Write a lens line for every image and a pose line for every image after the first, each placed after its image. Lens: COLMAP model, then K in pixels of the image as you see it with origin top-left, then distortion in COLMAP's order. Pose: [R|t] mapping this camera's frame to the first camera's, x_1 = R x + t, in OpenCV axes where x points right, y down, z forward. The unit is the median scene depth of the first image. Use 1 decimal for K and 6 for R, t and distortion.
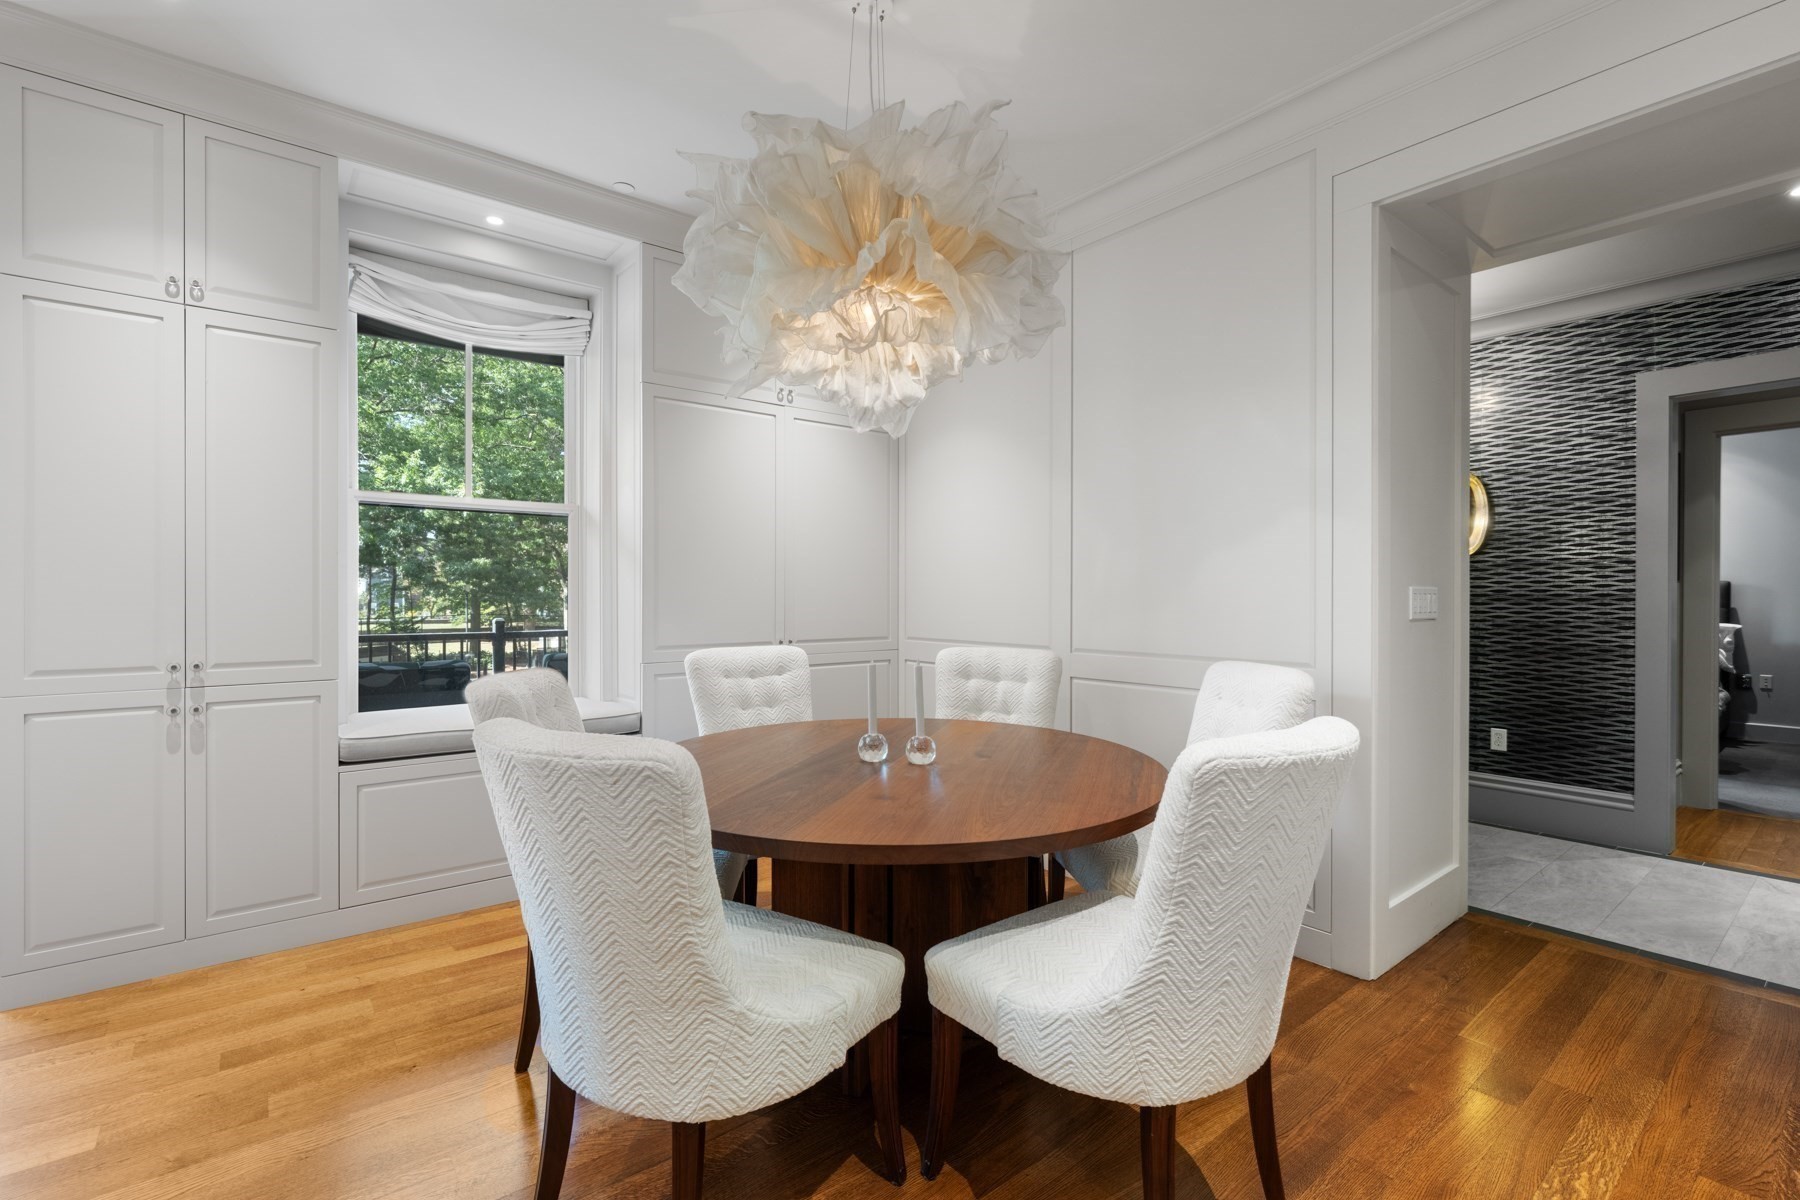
lens RADIAL K [[827.6, 0, 887.2], [0, 827.6, 605.8], [0, 0, 1]] dist [0.001183, -0.000619]
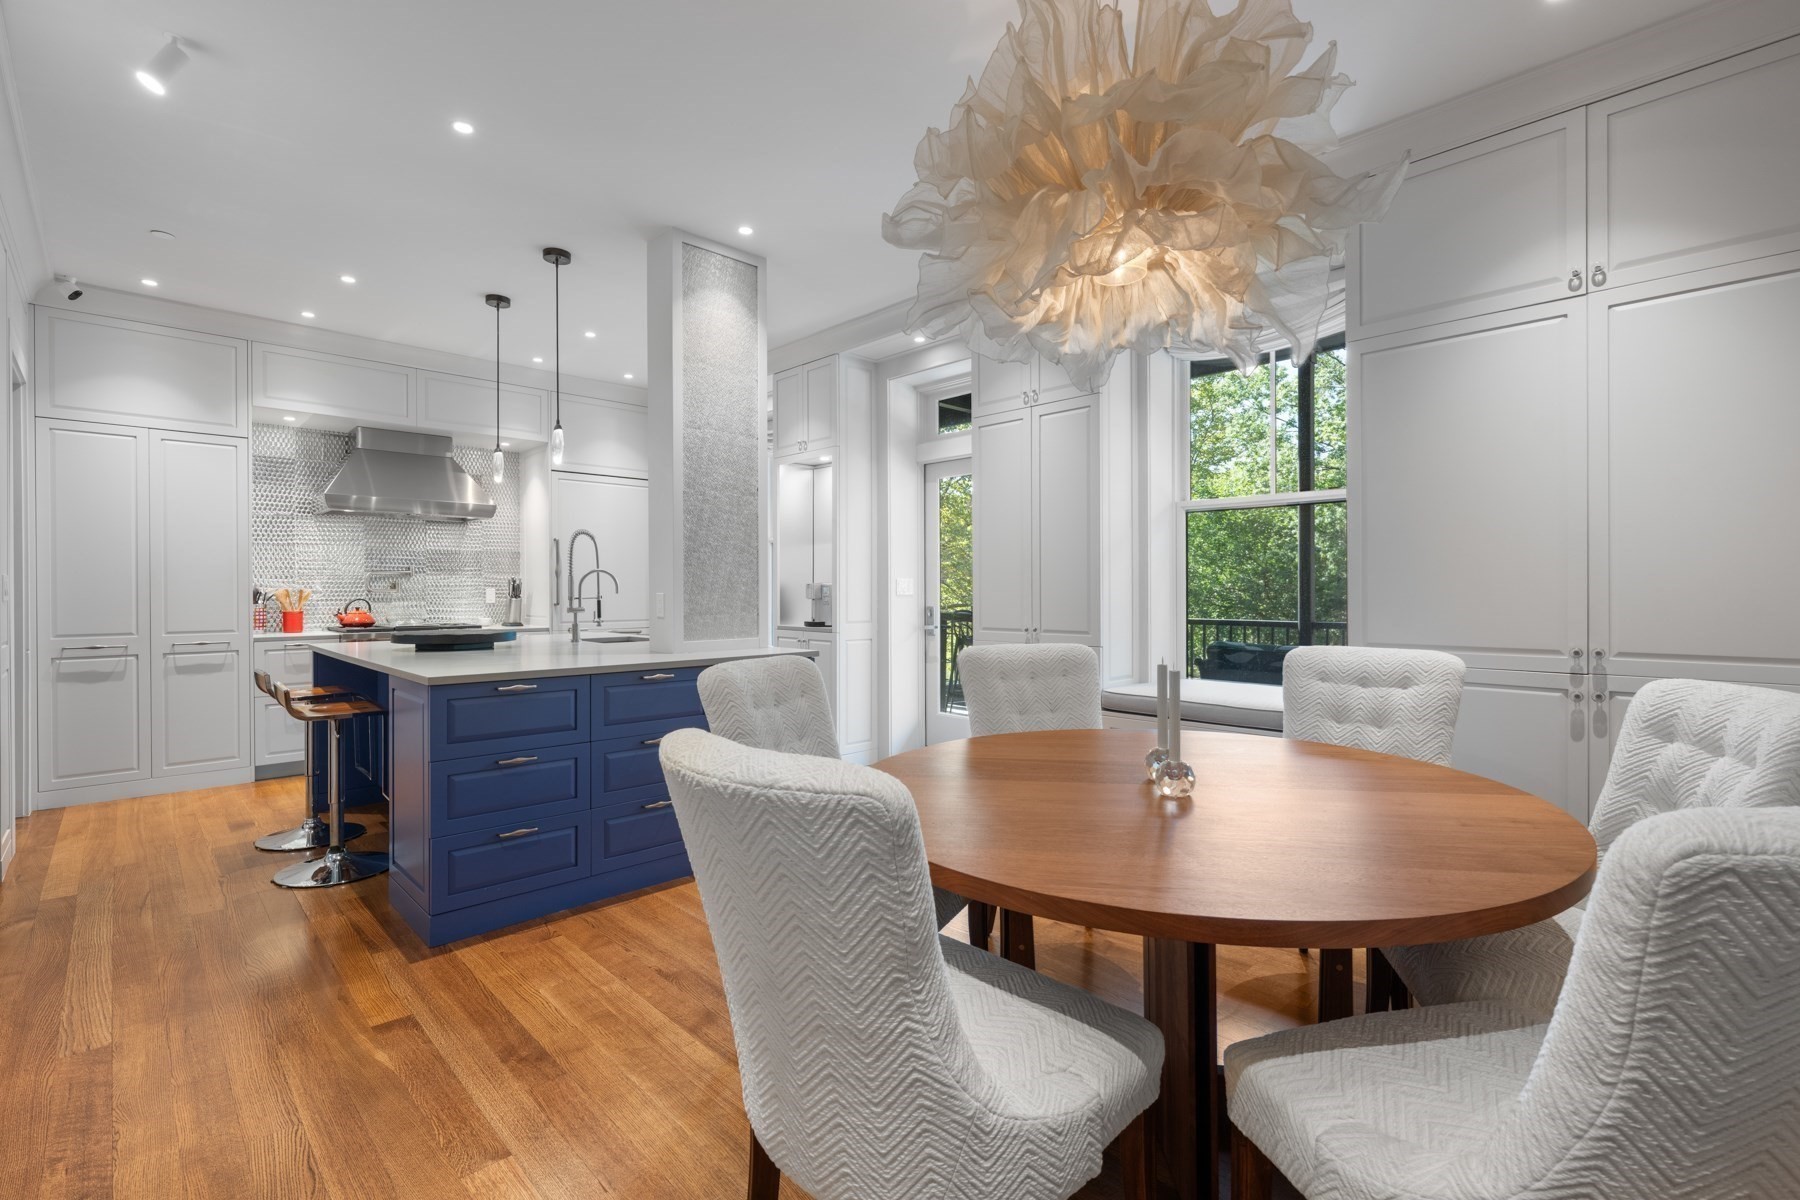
lens RADIAL K [[827.6, 0, 887.2], [0, 827.6, 593.9], [0, 0, 1]] dist [0.001183, -0.000619]
pose [[0.062221, 0.005728, -0.998046, 0.106907], [-0.003699, 0.999978, 0.005508, -0.000821], [0.998056, 0.003349, 0.062241, 0.088210]]
